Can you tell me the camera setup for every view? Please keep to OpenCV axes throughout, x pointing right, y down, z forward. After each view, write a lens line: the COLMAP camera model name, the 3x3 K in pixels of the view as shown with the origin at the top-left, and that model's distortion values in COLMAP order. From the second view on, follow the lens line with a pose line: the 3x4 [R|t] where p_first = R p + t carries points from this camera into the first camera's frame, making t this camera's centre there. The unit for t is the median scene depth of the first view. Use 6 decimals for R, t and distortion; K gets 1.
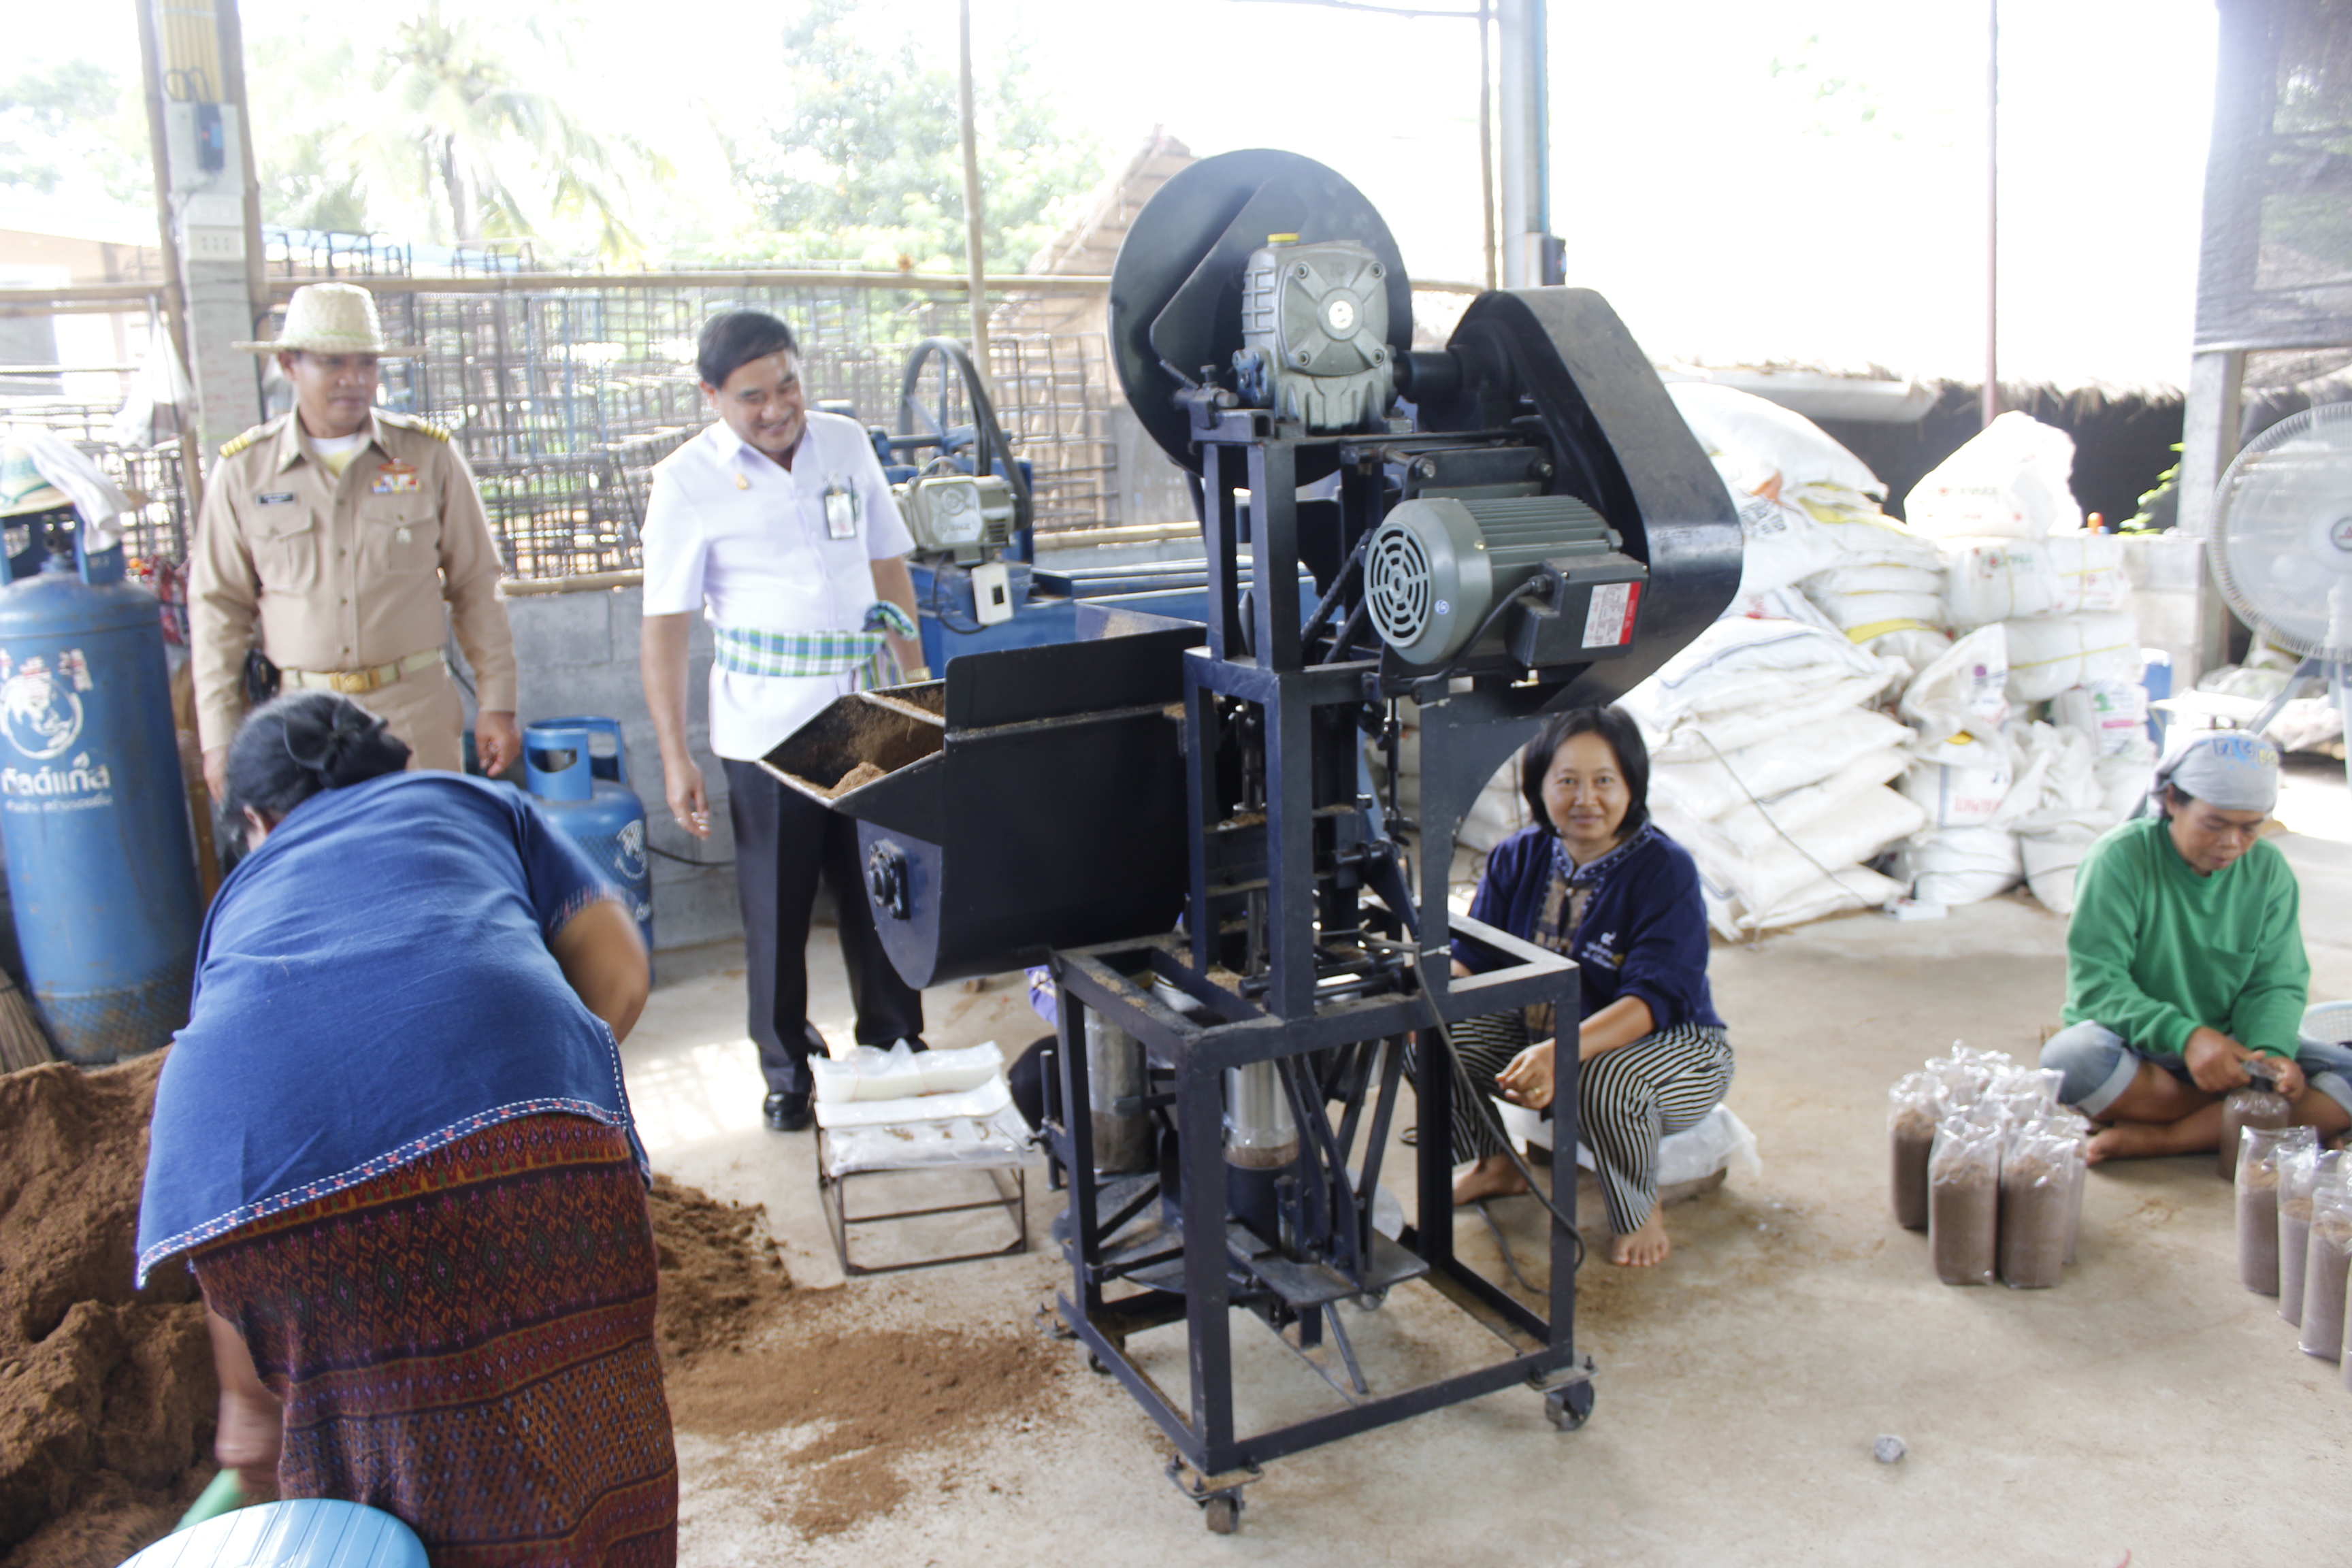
lens RADIAL K [[2004.1, 0, 1178.2], [0, 2004.1, 732.7], [0, 0, 1]] dist [-0.099266, -0.001154]
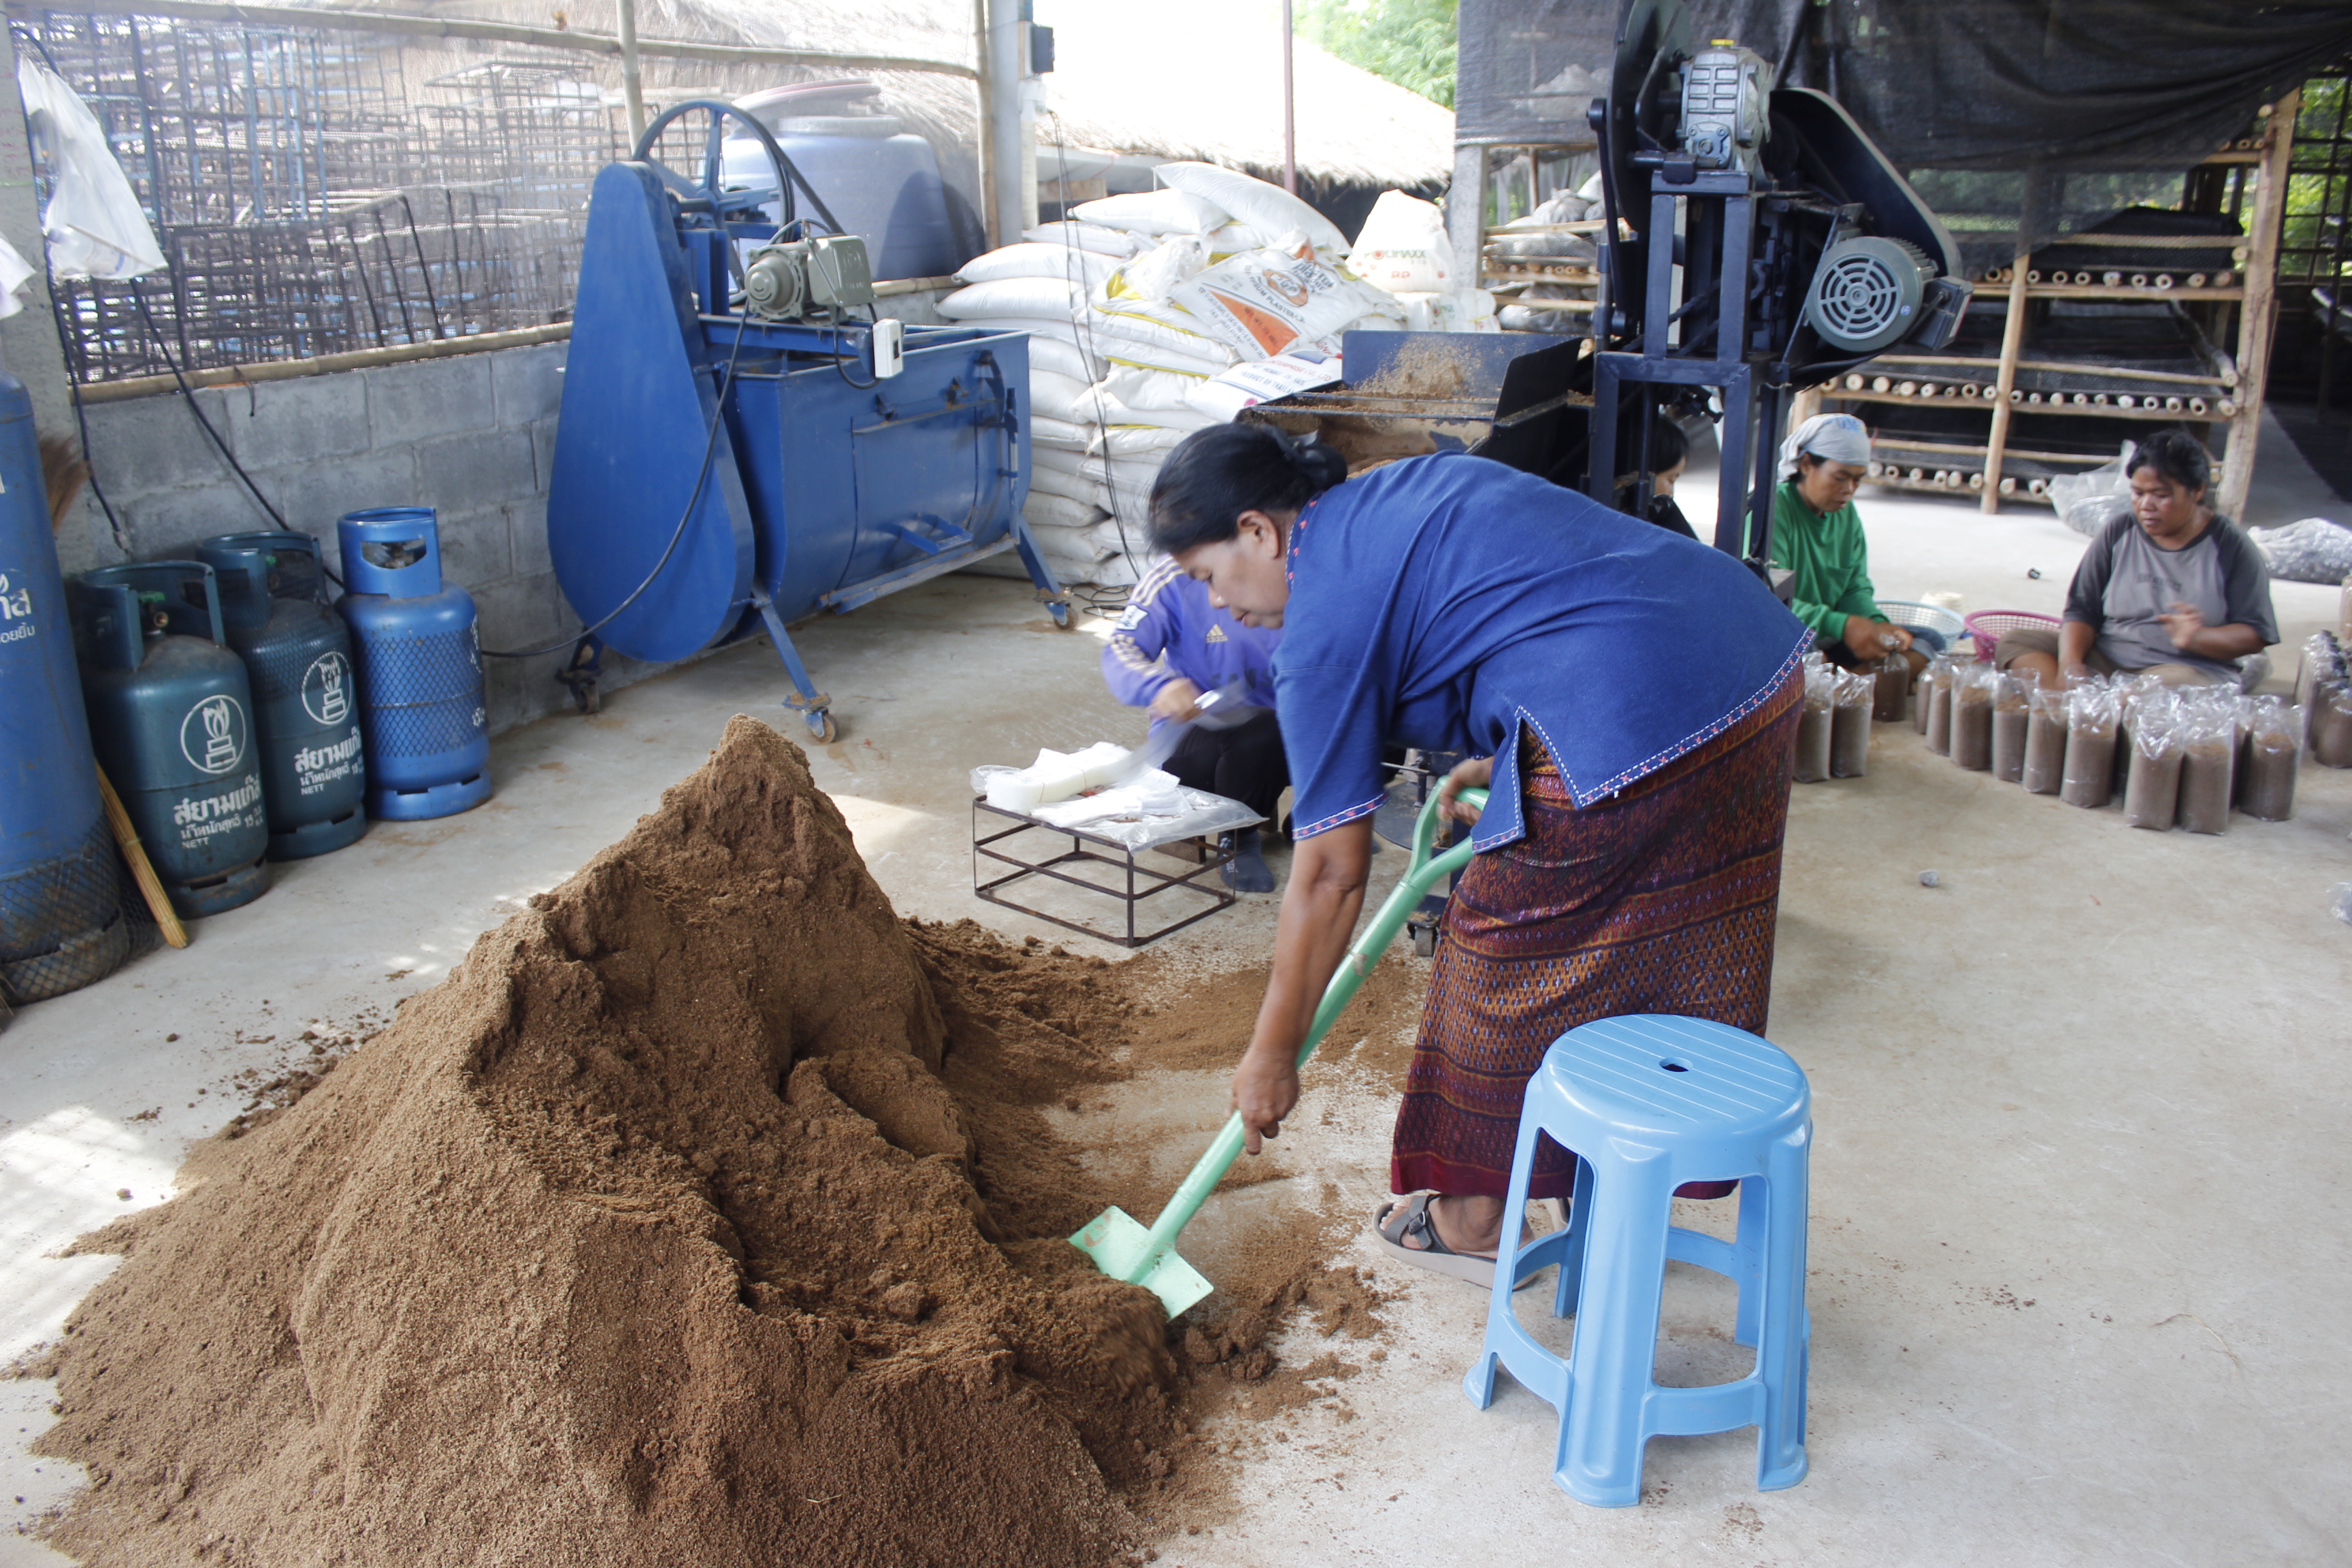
lens RADIAL K [[2004.1, 0, 1178.2], [0, 2004.1, 732.7], [0, 0, 1]] dist [-0.099266, -0.001154]
pose [[0.813691, -0.132853, 0.565913, -0.724986], [0.076056, 0.989496, 0.122937, 0.016330], [-0.576301, -0.056992, 0.815248, 0.067797]]
